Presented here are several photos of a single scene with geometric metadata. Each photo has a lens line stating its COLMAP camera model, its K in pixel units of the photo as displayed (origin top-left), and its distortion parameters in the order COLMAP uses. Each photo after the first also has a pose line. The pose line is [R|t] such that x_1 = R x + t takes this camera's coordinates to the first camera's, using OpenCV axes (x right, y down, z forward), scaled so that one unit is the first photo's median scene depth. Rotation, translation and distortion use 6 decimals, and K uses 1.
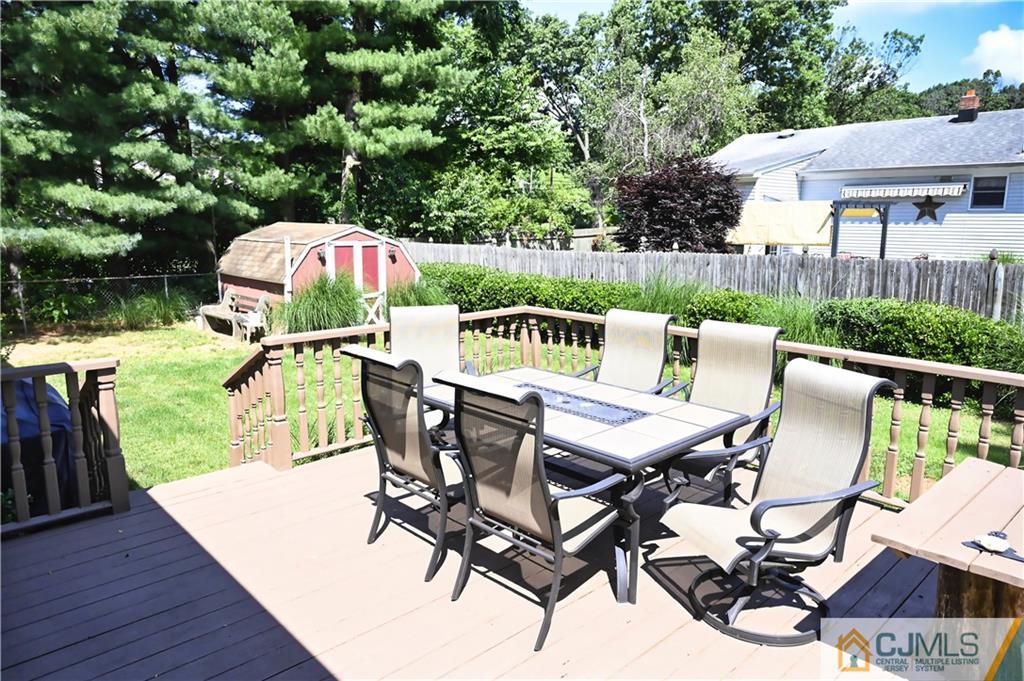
lens RADIAL K [[688.8, 0, 508.6], [0, 688.8, 343.4], [0, 0, 1]] dist [-0.006074, 0.001883]
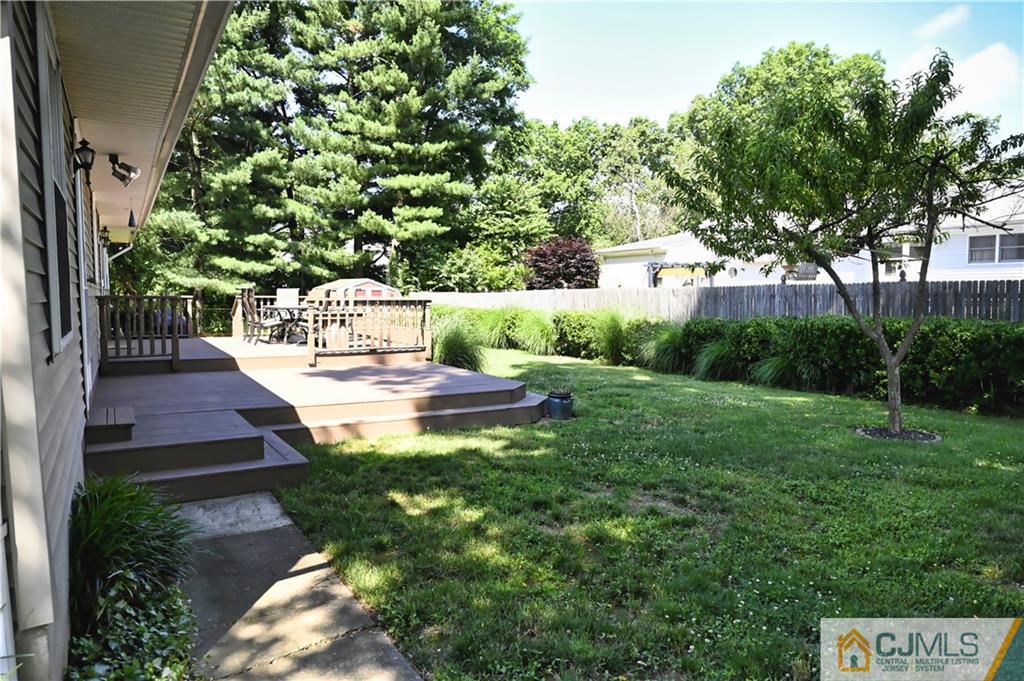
lens RADIAL K [[692.7, 0, 512.0], [0, 692.7, 340.5], [0, 0, 1]] dist [-0.000372, 0.000019]
pose [[0.973471, 0.017445, -0.228142, 0.426790], [-0.043742, 0.992888, -0.110725, 0.129792], [0.224588, 0.117767, 0.967311, -0.478253]]
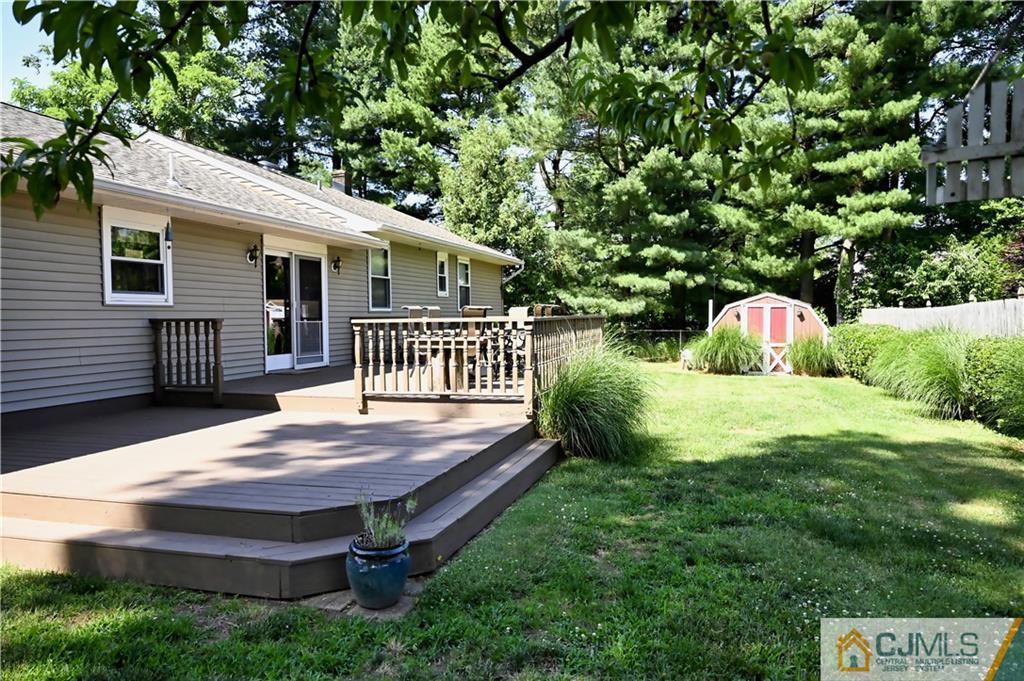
lens RADIAL K [[692.7, 0, 512.0], [0, 692.7, 340.5], [0, 0, 1]] dist [-0.000372, 0.000019]
pose [[0.508398, 0.025254, -0.860752, 0.552653], [-0.145494, 0.987718, -0.056956, 0.058633], [0.848742, 0.154190, 0.505828, -0.081688]]
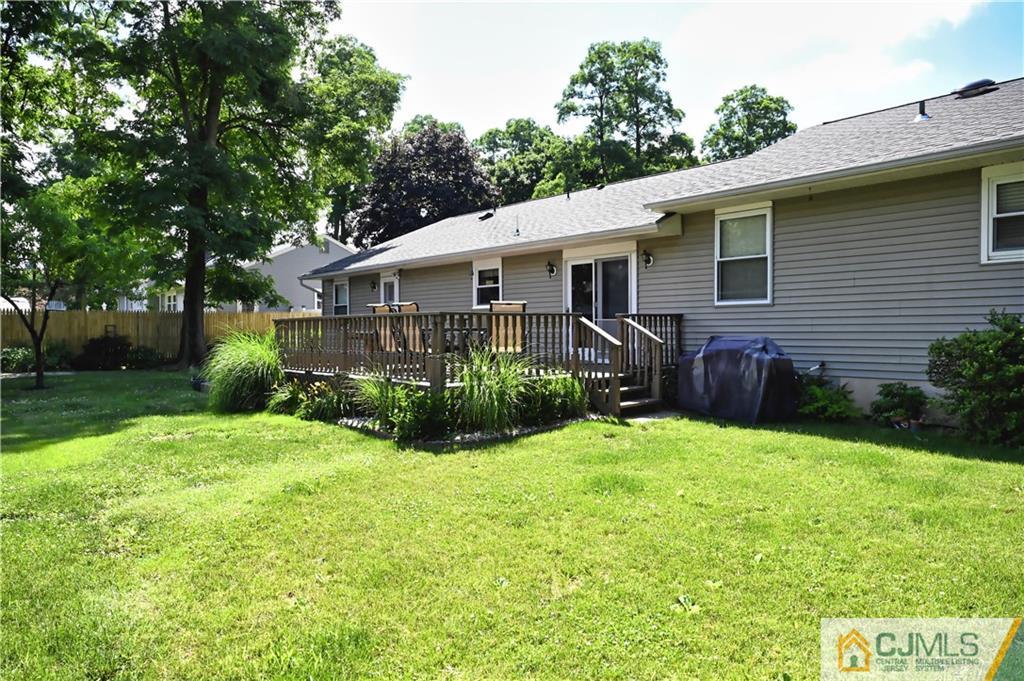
lens RADIAL K [[692.7, 0, 512.0], [0, 692.7, 340.5], [0, 0, 1]] dist [-0.000372, 0.000019]
pose [[-0.998383, 0.005504, 0.056579, -0.056565], [0.016644, 0.979989, 0.198355, -0.088729], [-0.054355, 0.198976, -0.978496, 0.784773]]
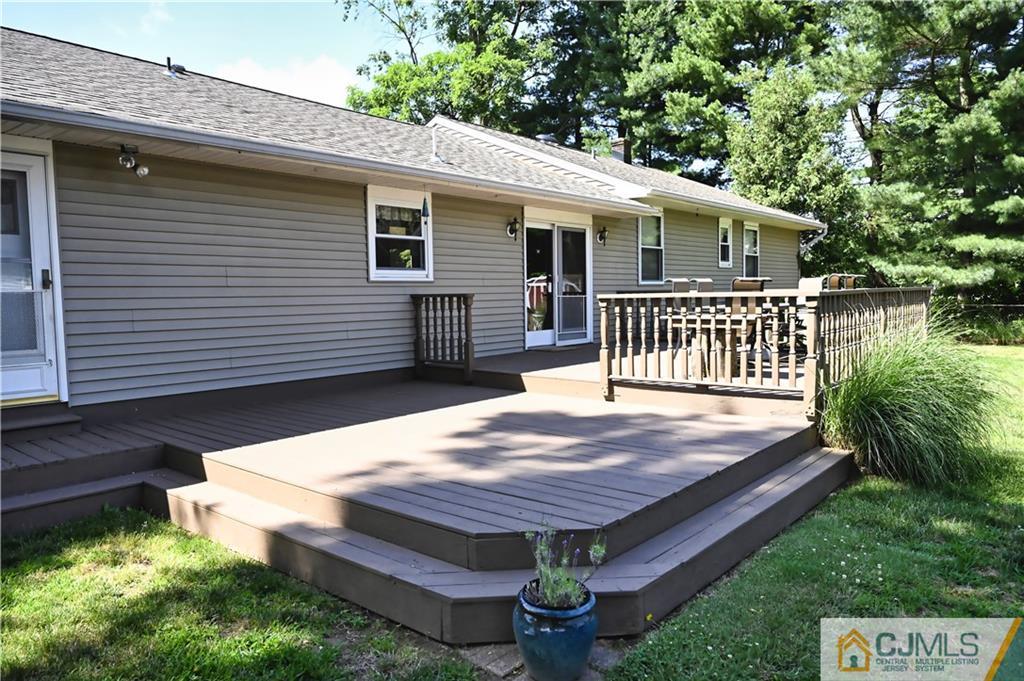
lens RADIAL K [[689.7, 0, 511.1], [0, 689.7, 337.5], [0, 0, 1]] dist [-0.000657, 0.002740]
pose [[0.113538, 0.062138, -0.991589, 0.504978], [-0.163077, 0.985672, 0.043095, 0.050499], [0.980059, 0.156812, 0.122044, -0.039619]]
